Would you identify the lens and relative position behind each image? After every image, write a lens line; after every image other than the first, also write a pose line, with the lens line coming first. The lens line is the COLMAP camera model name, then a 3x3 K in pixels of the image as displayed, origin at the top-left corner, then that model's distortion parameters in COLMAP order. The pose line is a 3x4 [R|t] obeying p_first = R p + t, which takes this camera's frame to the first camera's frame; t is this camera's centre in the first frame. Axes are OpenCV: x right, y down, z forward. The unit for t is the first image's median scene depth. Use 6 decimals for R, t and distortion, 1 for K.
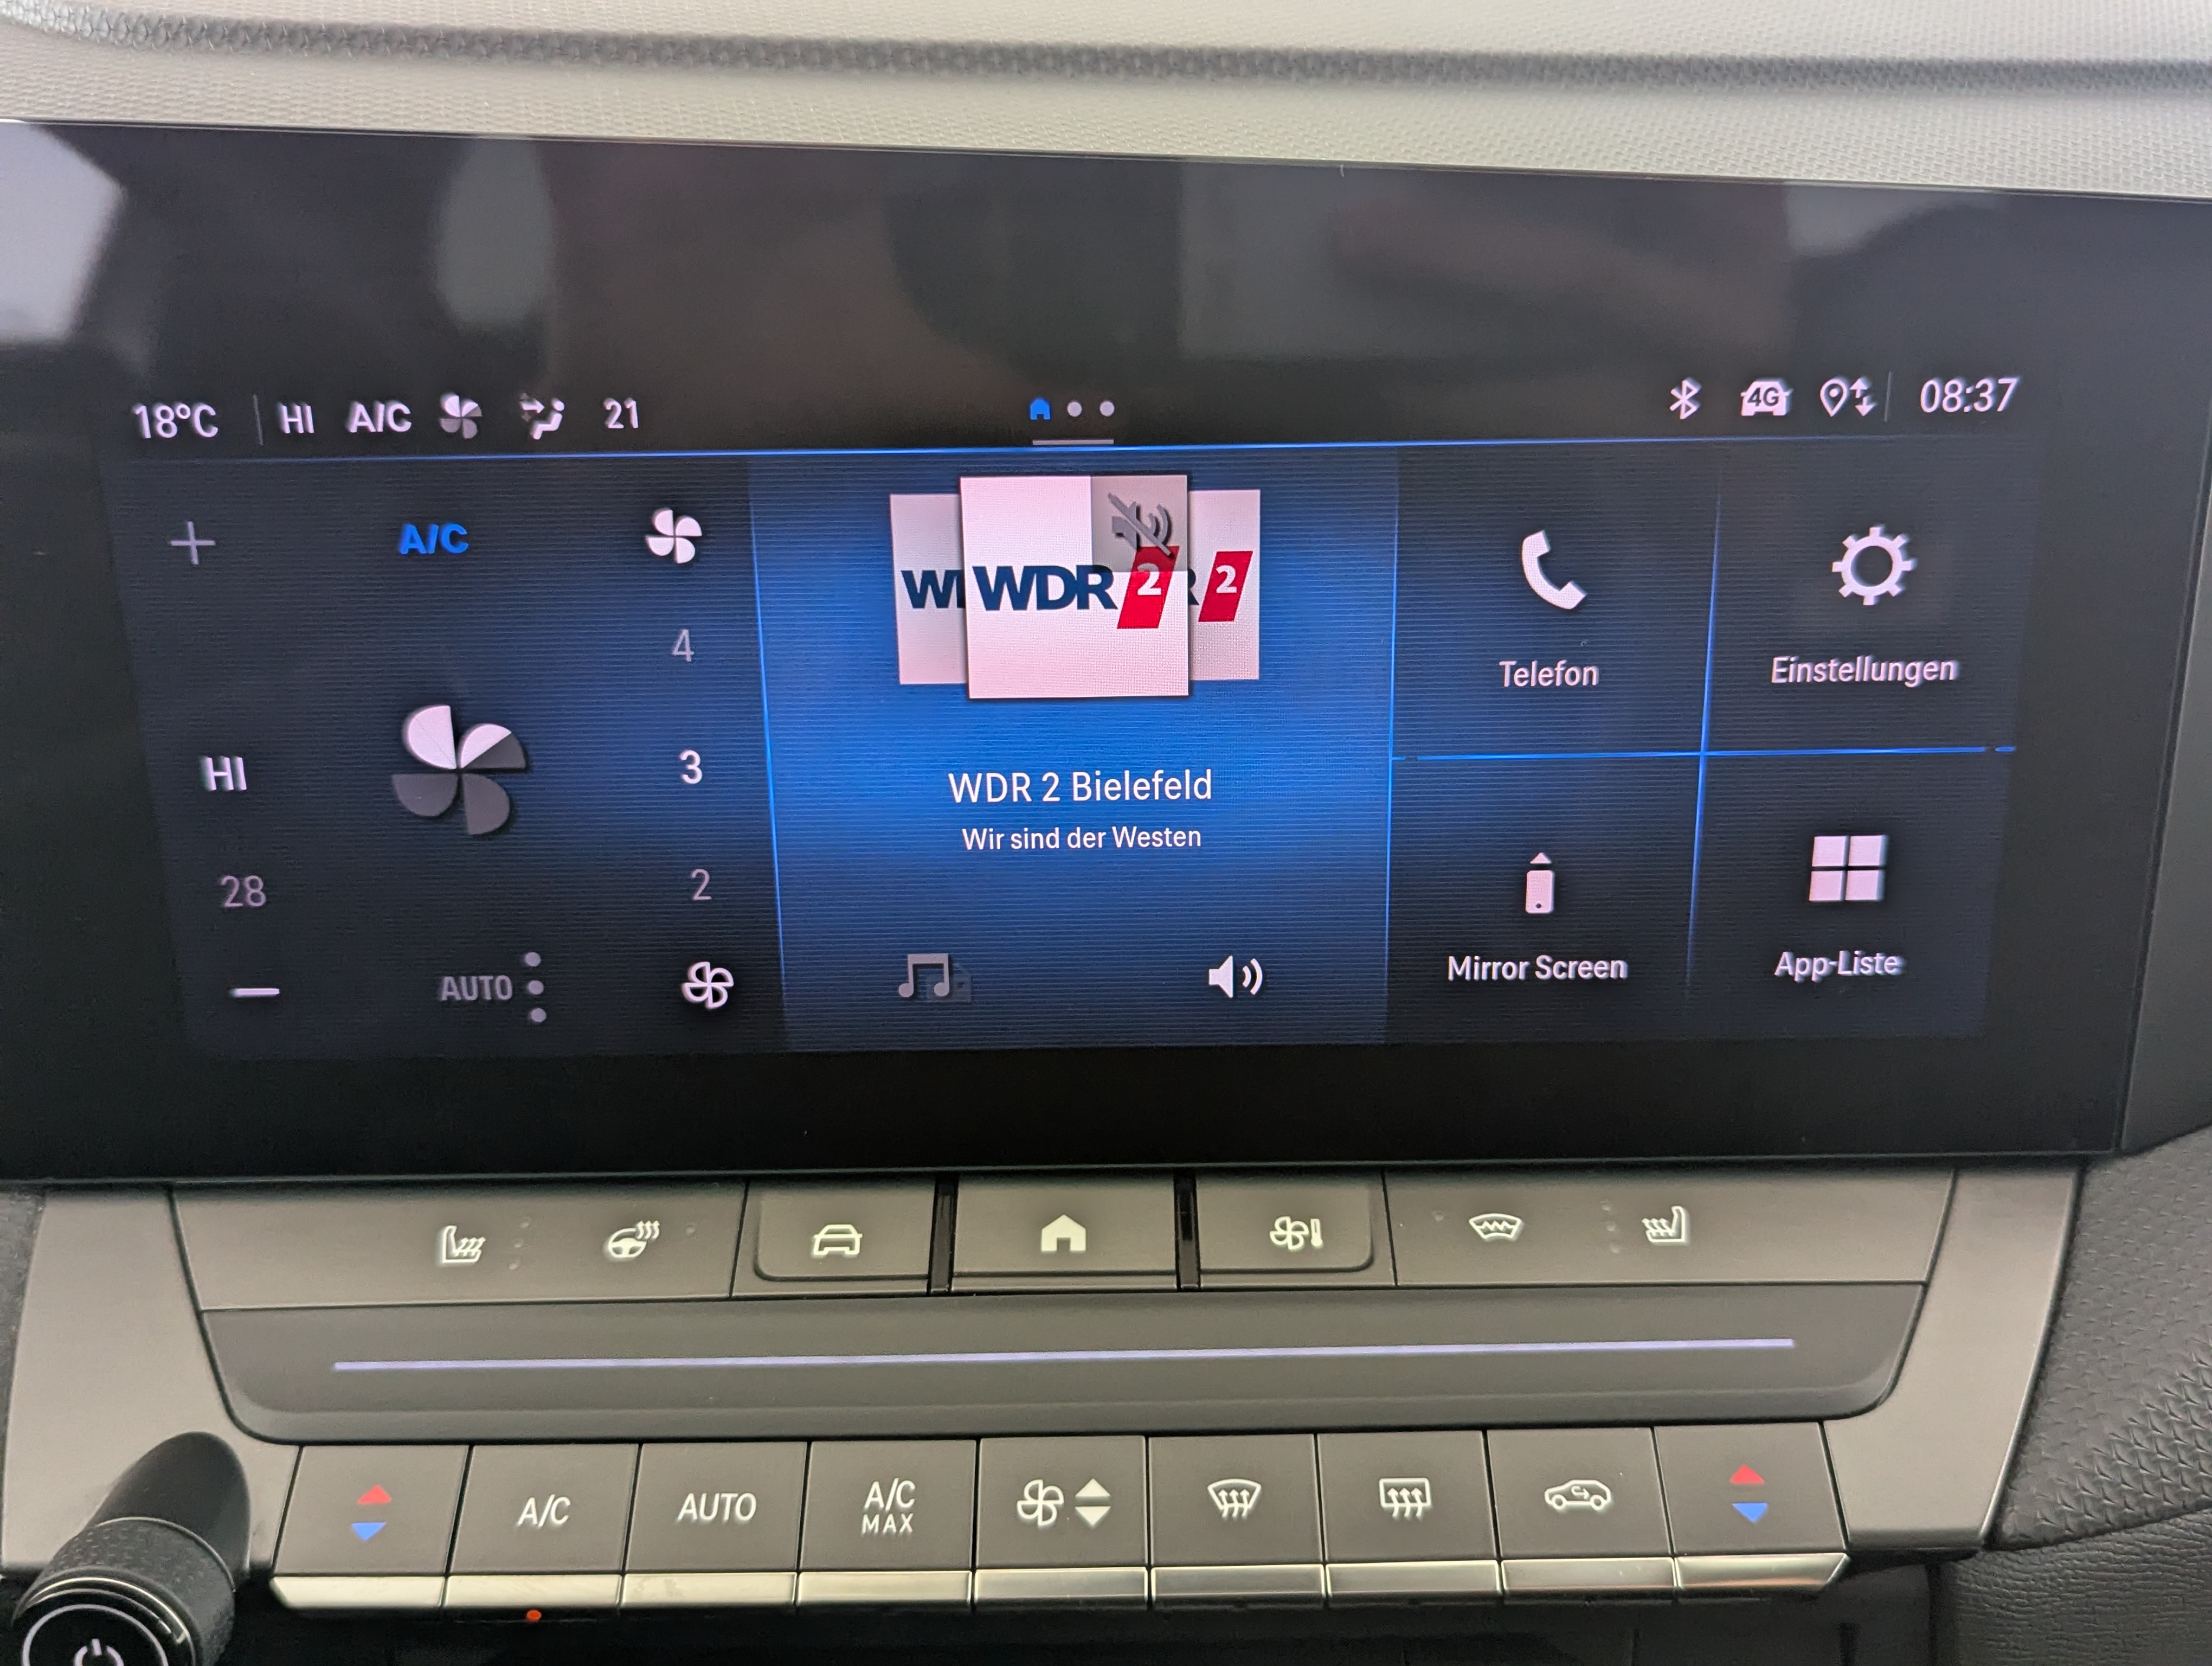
lens RADIAL K [[2052.1, 0, 1101.1], [0, 2052.1, 820.7], [0, 0, 1]] dist [0.041762, 0.000000]
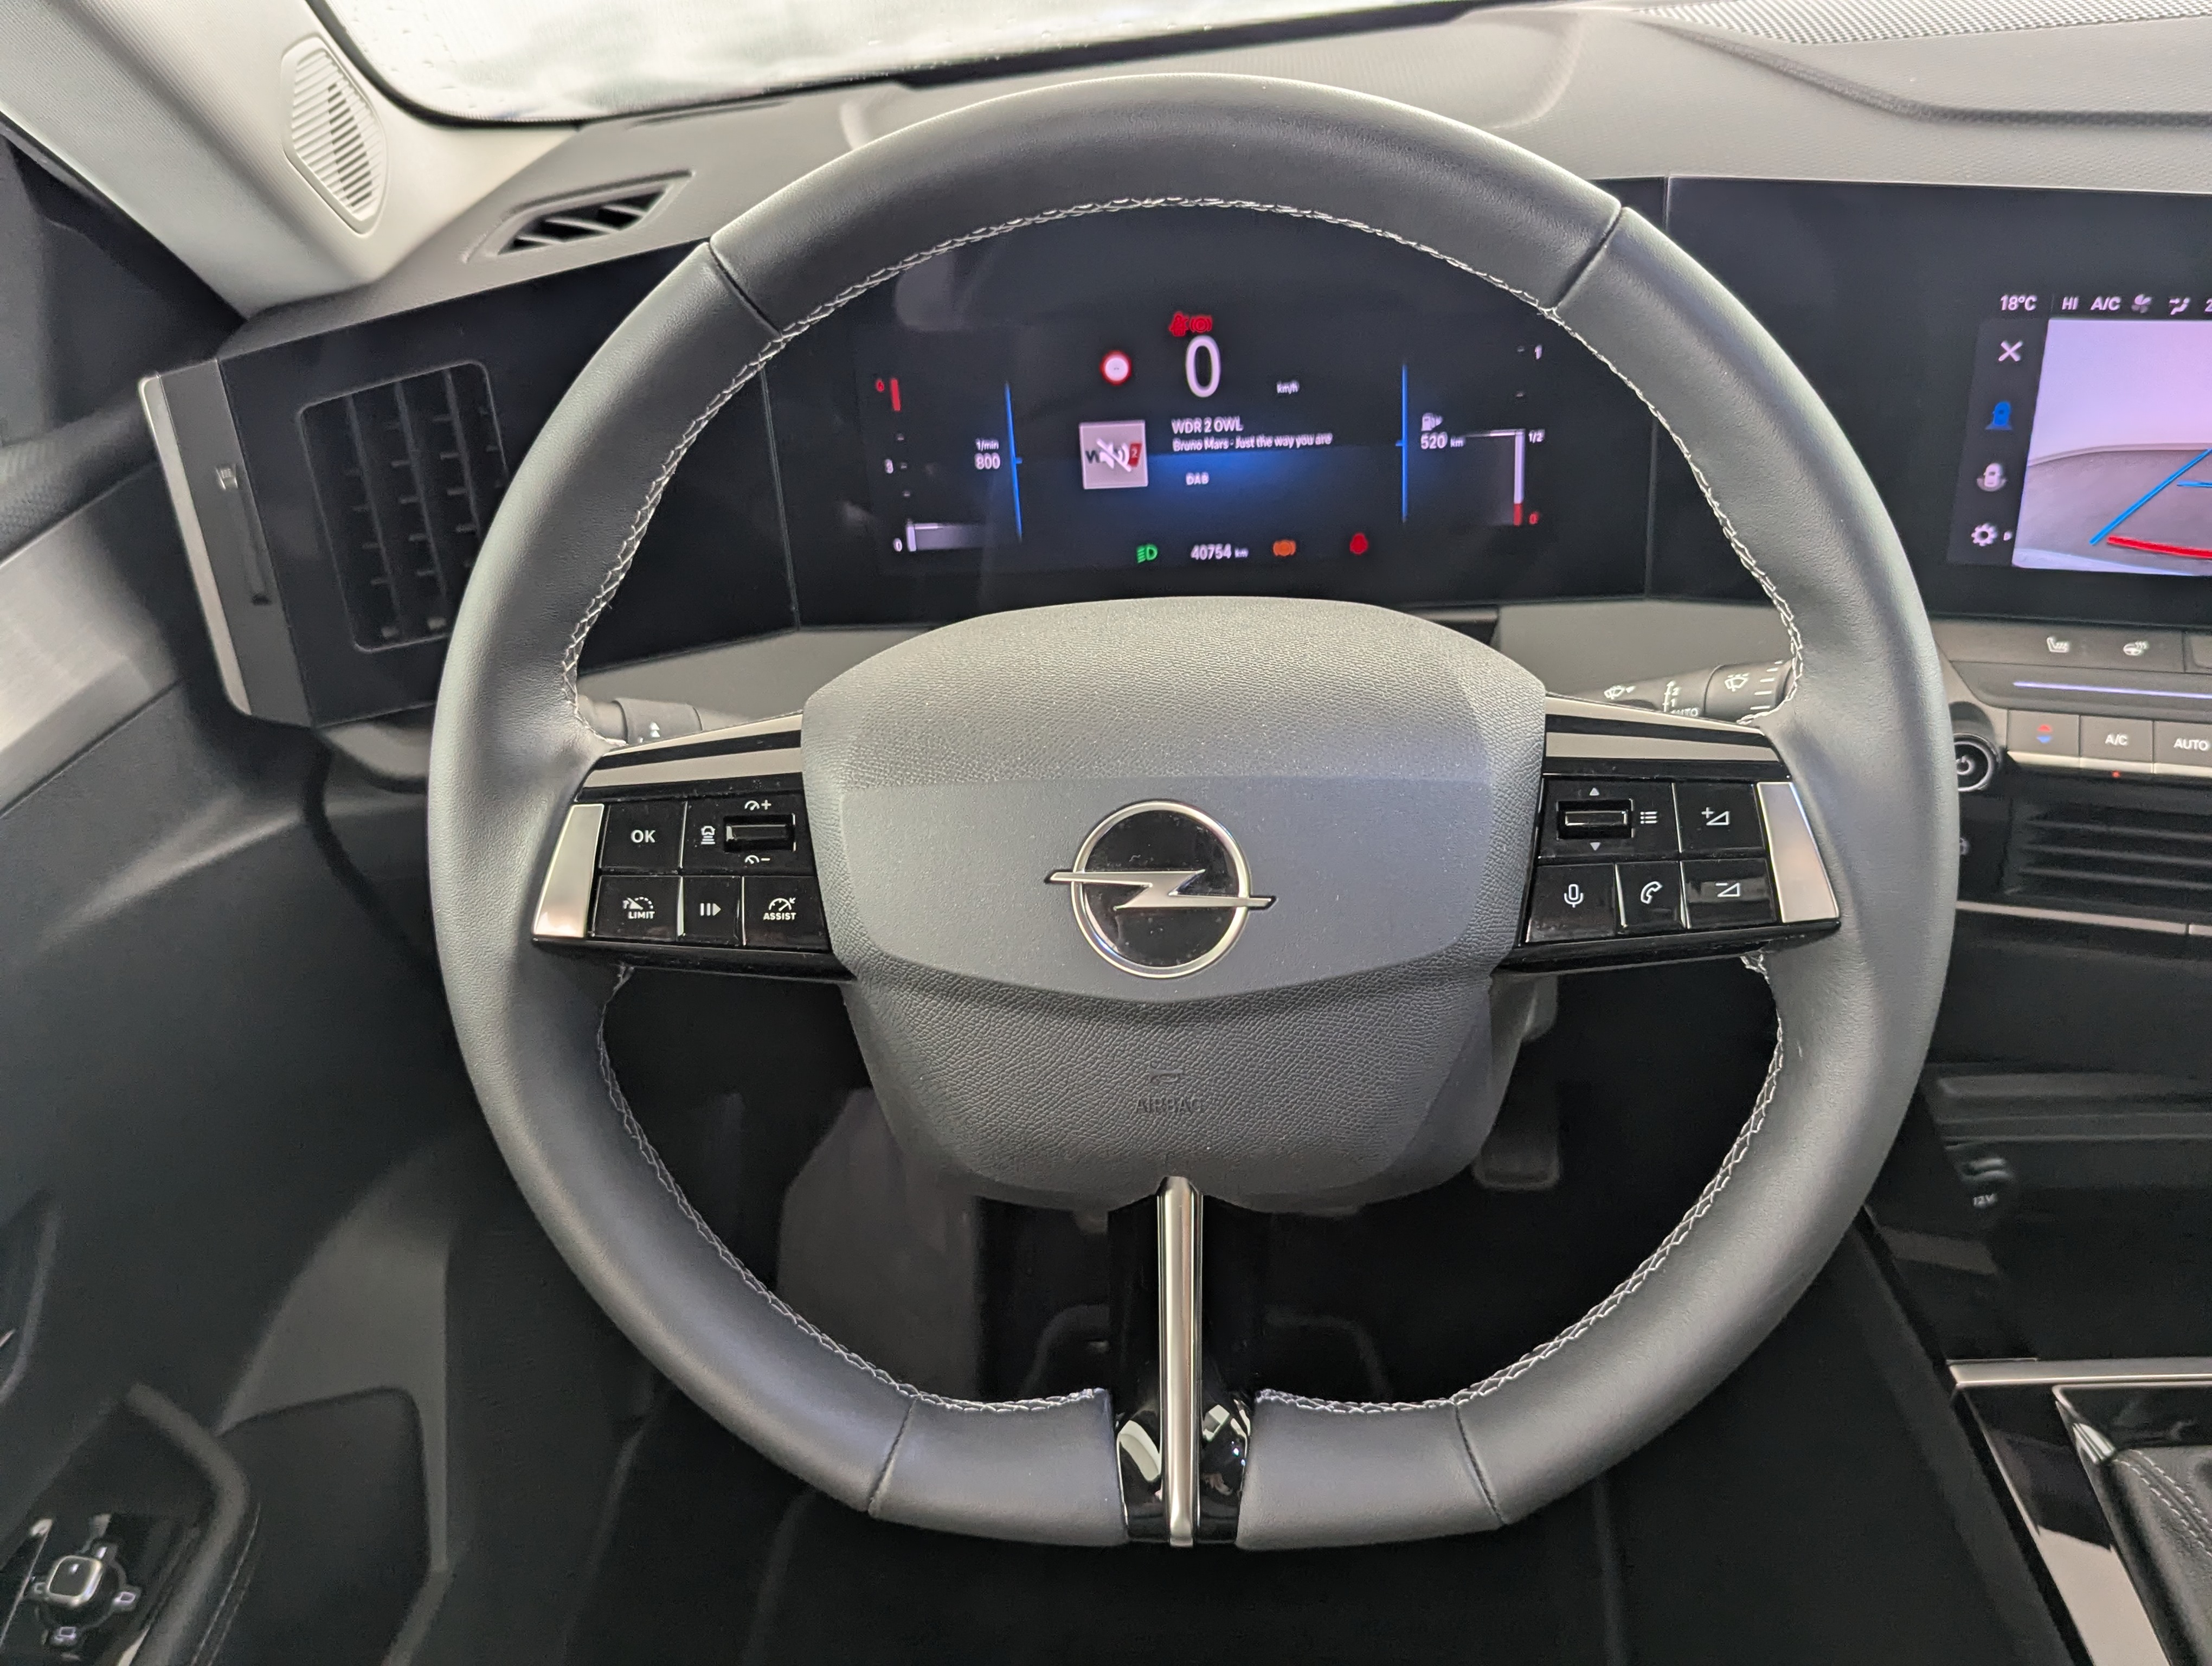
lens RADIAL K [[2052.1, 0, 1128.2], [0, 2052.1, 826.7], [0, 0, 1]] dist [0.041762, 0.000000]
pose [[0.956231, 0.105091, -0.273089, -0.729046], [-0.067124, 0.987174, 0.144850, 0.147800], [0.284809, -0.120180, 0.951021, -1.822966]]
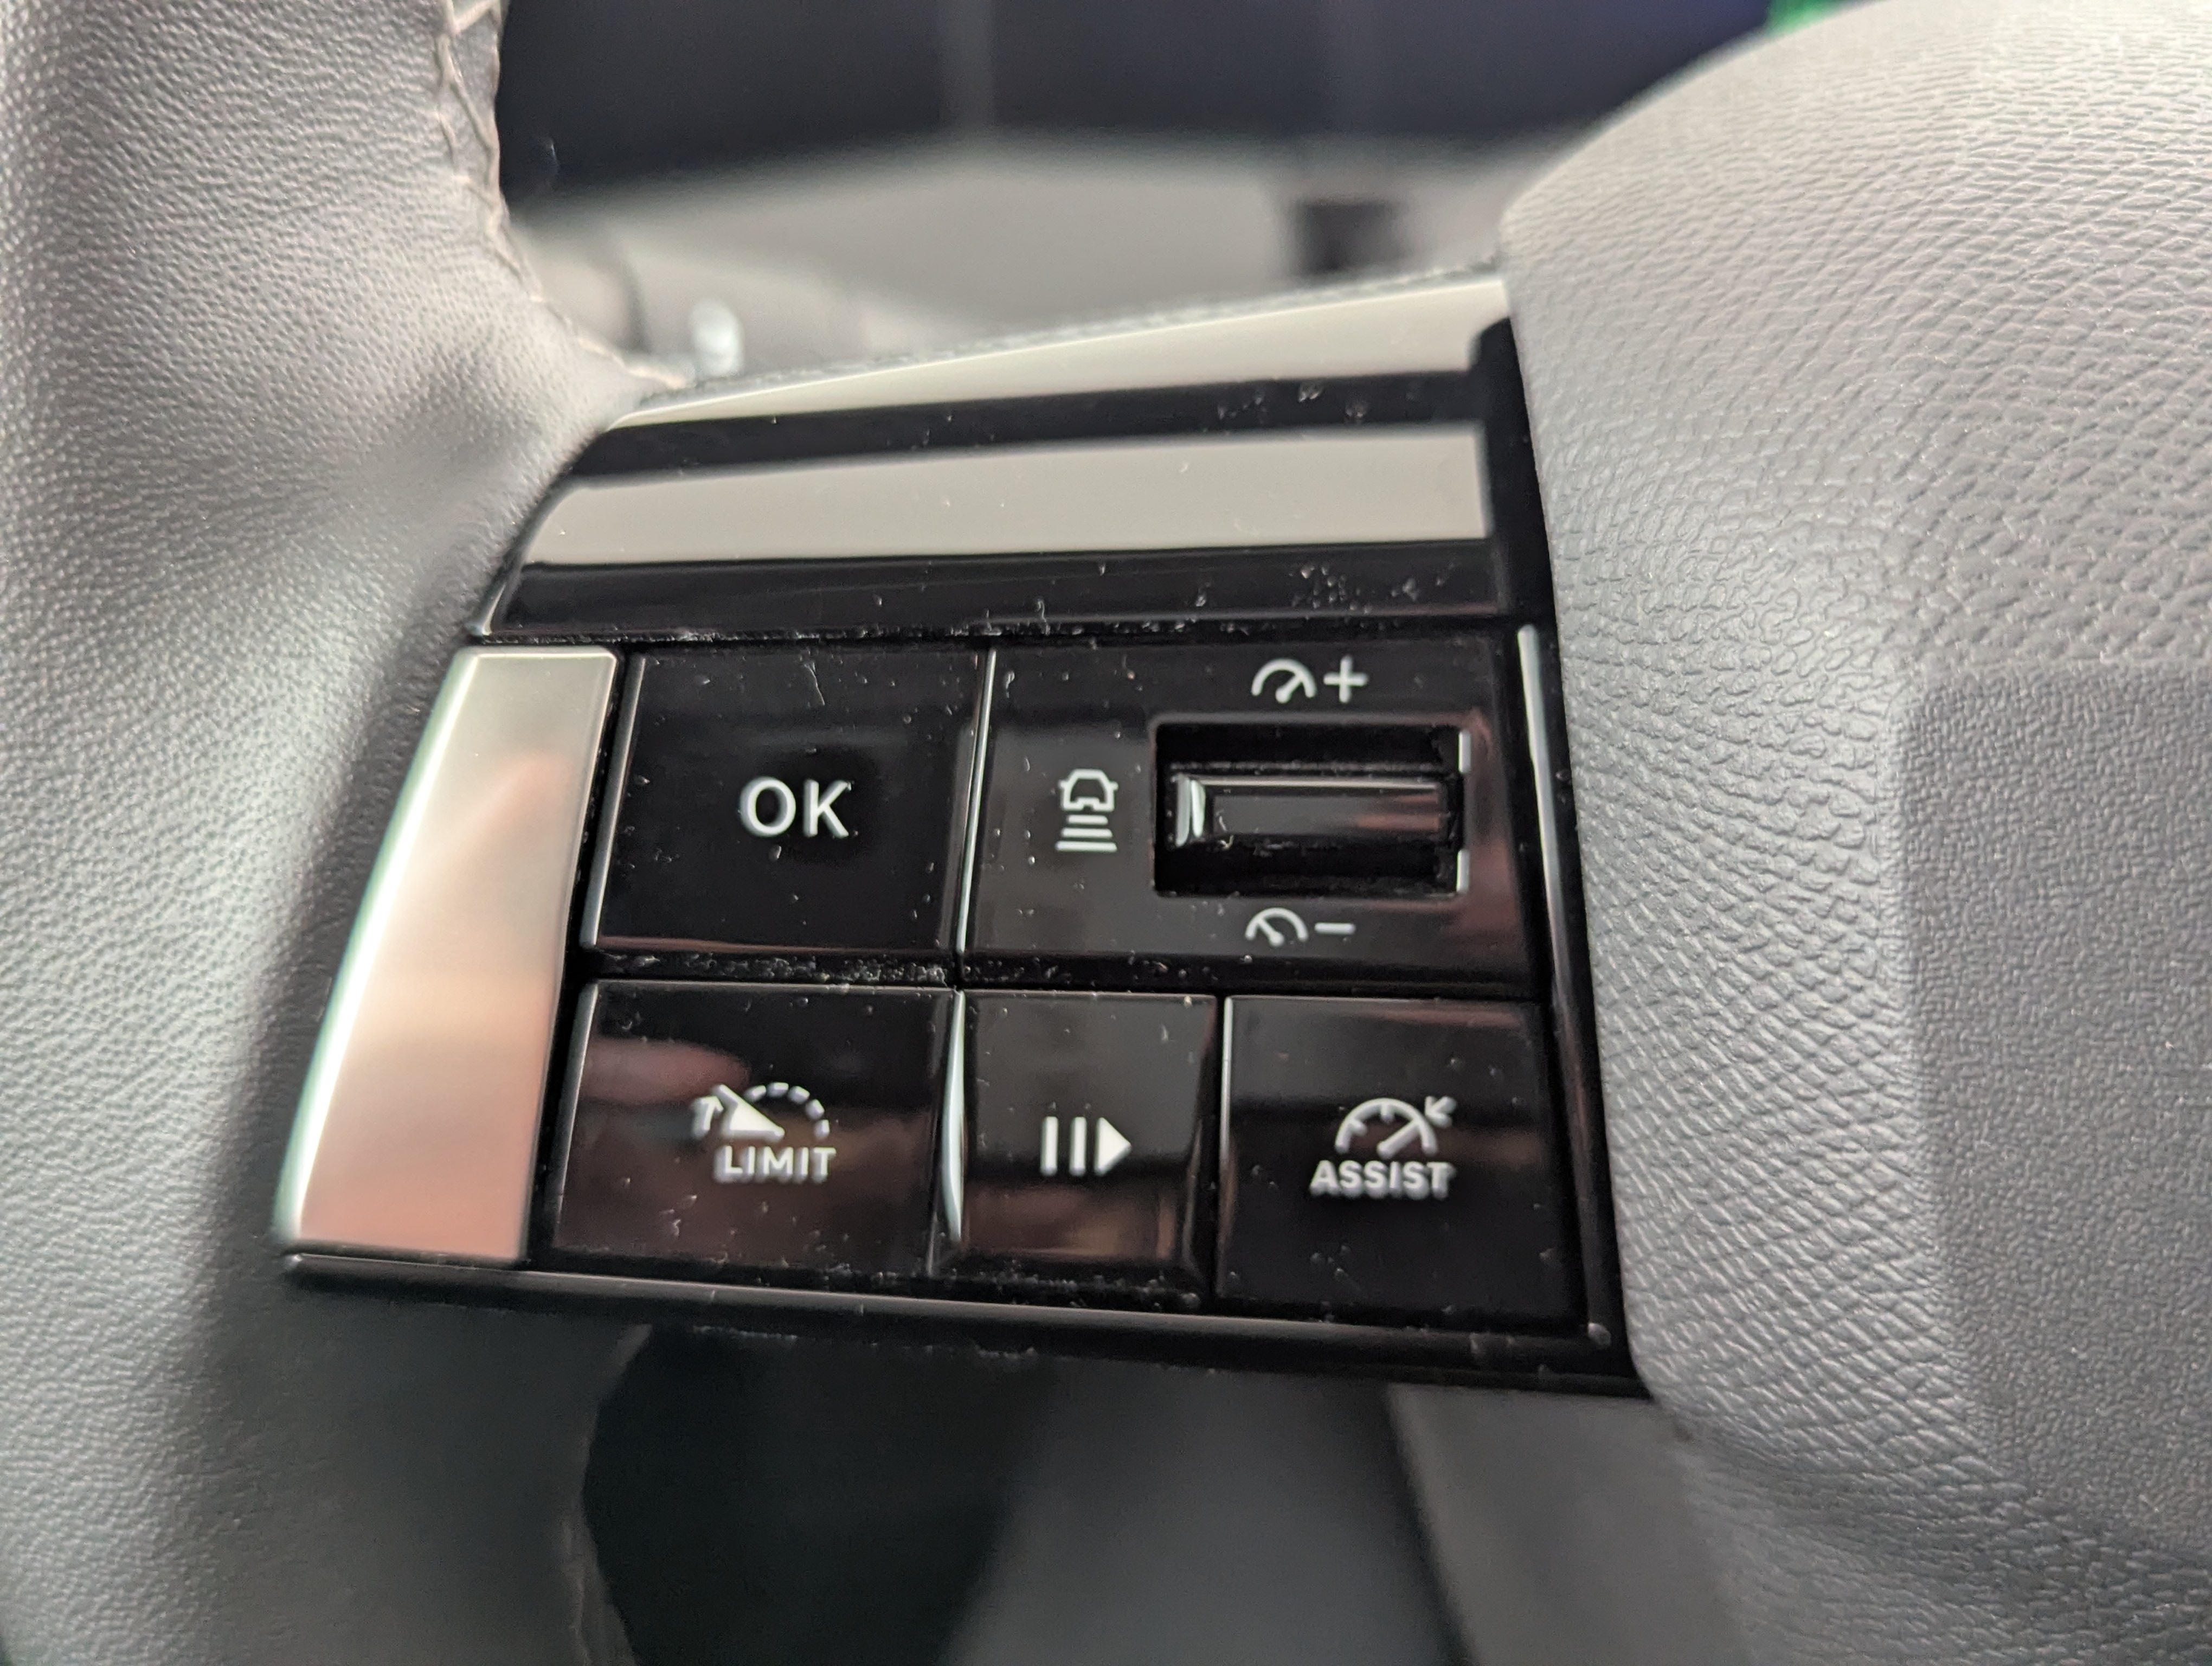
lens RADIAL K [[2052.1, 0, 1090.7], [0, 2052.1, 821.0], [0, 0, 1]] dist [0.041762, 0.000000]
pose [[0.956595, 0.187166, -0.223370, -1.562710], [-0.120937, 0.952335, 0.280058, 0.351714], [0.265141, -0.240889, 0.933634, -0.453329]]
